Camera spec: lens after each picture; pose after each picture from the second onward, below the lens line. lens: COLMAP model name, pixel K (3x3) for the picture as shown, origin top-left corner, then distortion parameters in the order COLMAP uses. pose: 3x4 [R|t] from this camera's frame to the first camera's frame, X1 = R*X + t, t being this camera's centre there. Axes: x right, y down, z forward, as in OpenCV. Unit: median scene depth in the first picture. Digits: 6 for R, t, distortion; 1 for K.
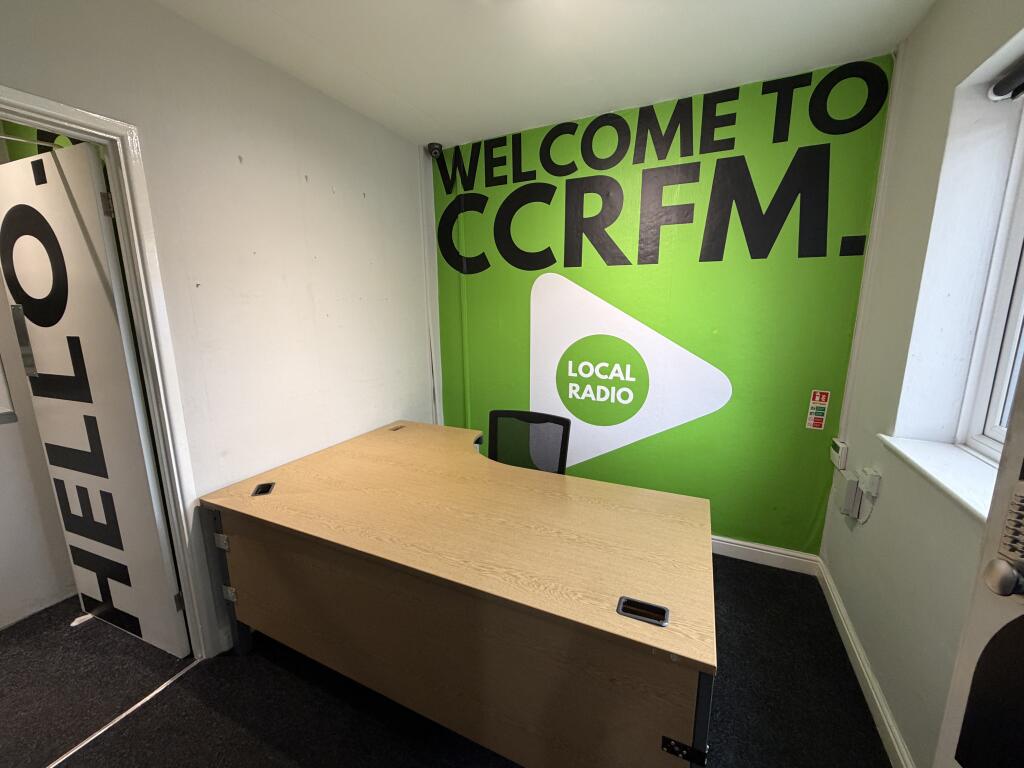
lens RADIAL K [[407.7, 0, 509.4], [0, 407.7, 384.1], [0, 0, 1]] dist [-0.000950, -0.000237]
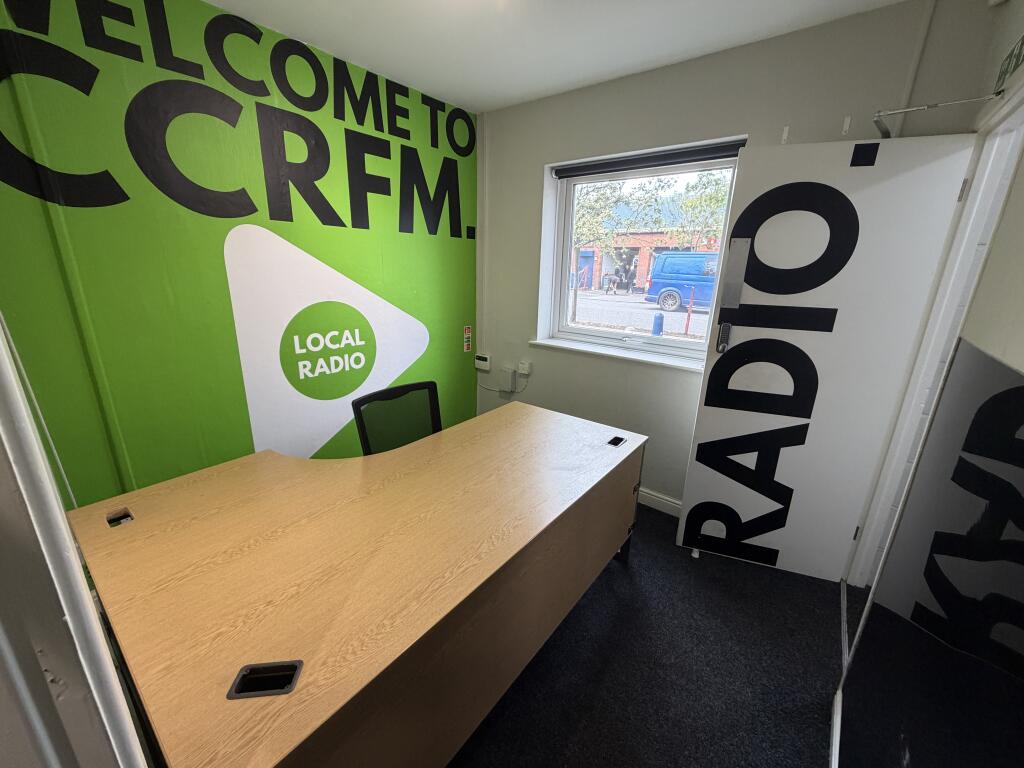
lens RADIAL K [[407.7, 0, 508.5], [0, 407.7, 384.5], [0, 0, 1]] dist [-0.000950, -0.000237]
pose [[0.224398, -0.265276, 0.937696, -0.614643], [0.163443, 0.958850, 0.232147, -0.090462], [-0.960693, 0.101167, 0.258522, 0.397610]]
